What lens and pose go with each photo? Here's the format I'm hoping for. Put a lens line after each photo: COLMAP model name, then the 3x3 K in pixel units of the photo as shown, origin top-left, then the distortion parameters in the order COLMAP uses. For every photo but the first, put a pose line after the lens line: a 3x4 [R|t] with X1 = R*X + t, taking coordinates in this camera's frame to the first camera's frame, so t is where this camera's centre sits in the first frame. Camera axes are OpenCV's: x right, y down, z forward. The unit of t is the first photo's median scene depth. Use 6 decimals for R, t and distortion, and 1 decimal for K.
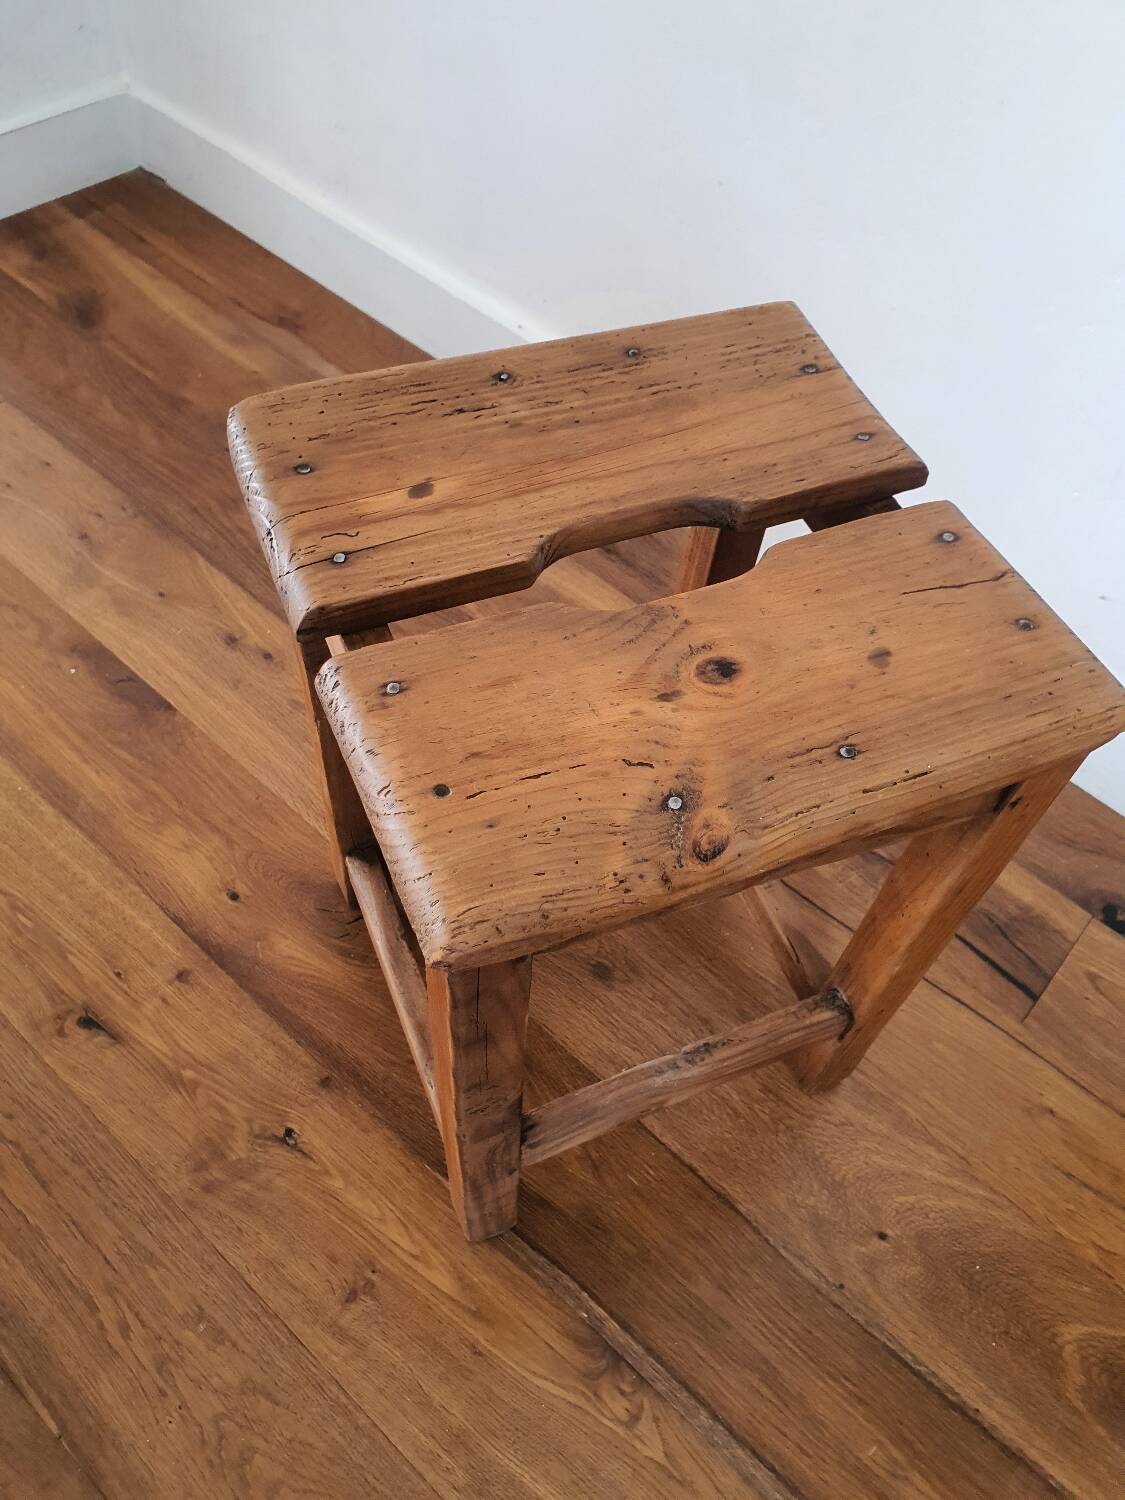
lens RADIAL K [[1160.8, 0, 564.6], [0, 1160.8, 756.5], [0, 0, 1]] dist [0.018394, -0.000315]
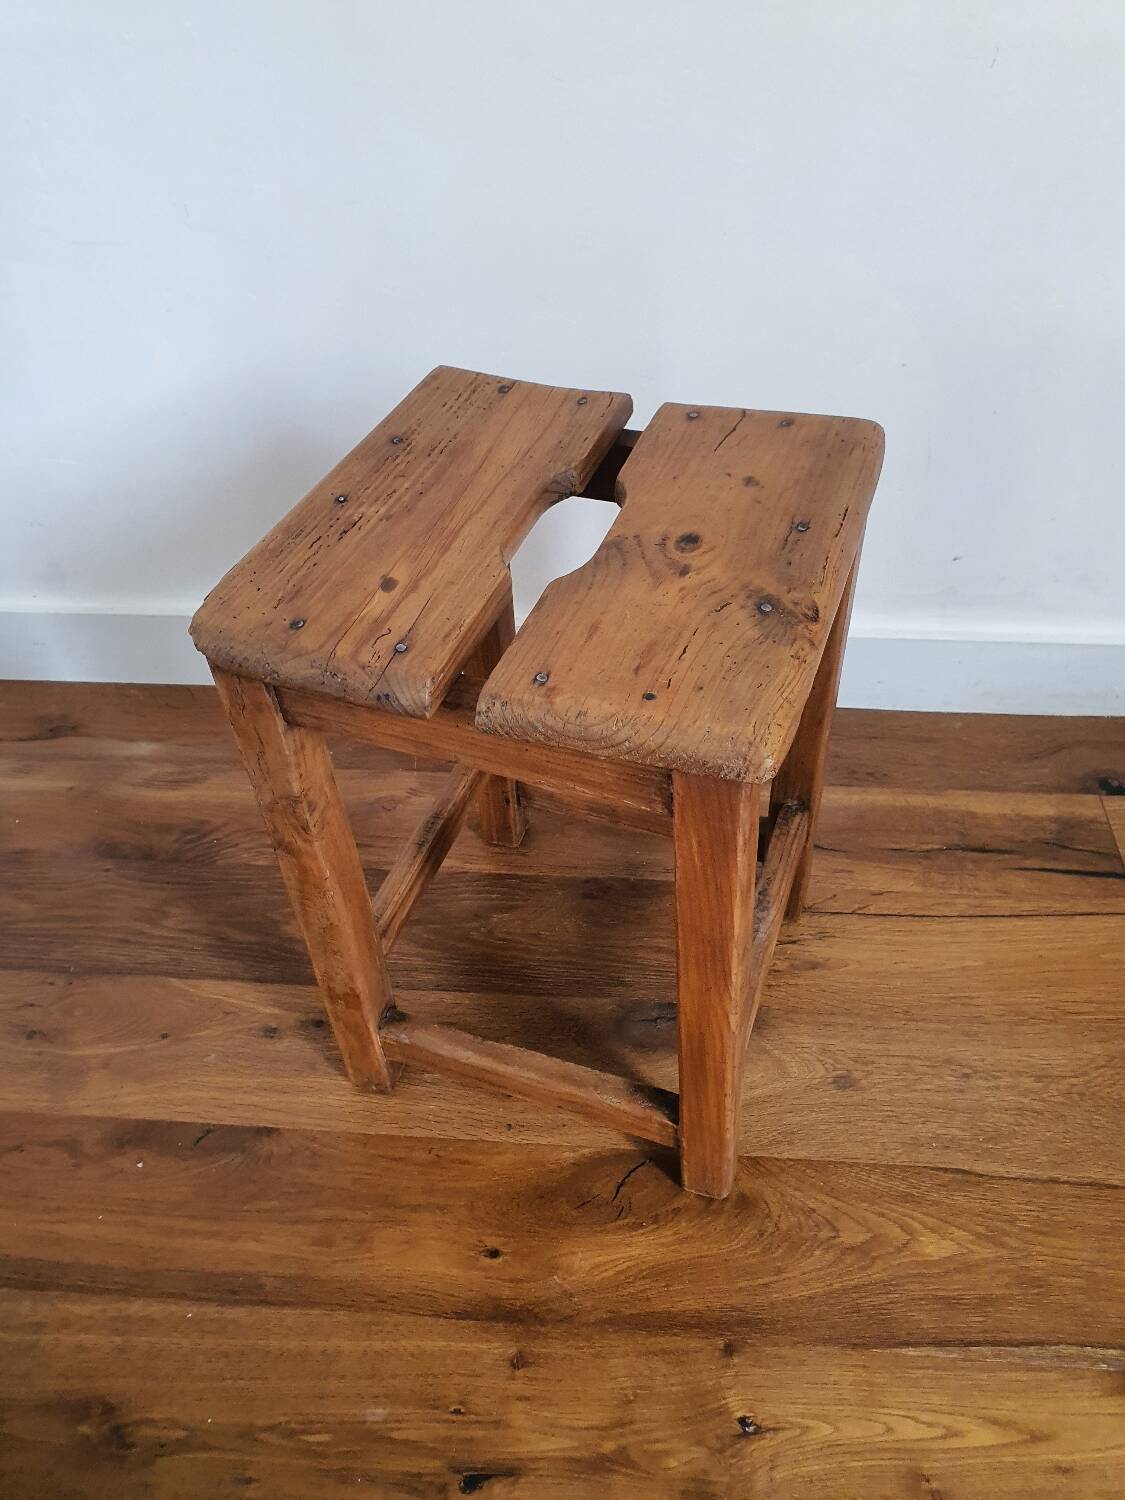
lens RADIAL K [[1160.8, 0, 566.1], [0, 1160.8, 761.8], [0, 0, 1]] dist [0.018394, -0.000315]
pose [[0.677326, -0.585230, 0.445797, -0.627649], [0.652253, 0.757991, 0.004061, 0.015973], [-0.340287, 0.288022, 0.895125, -0.046575]]
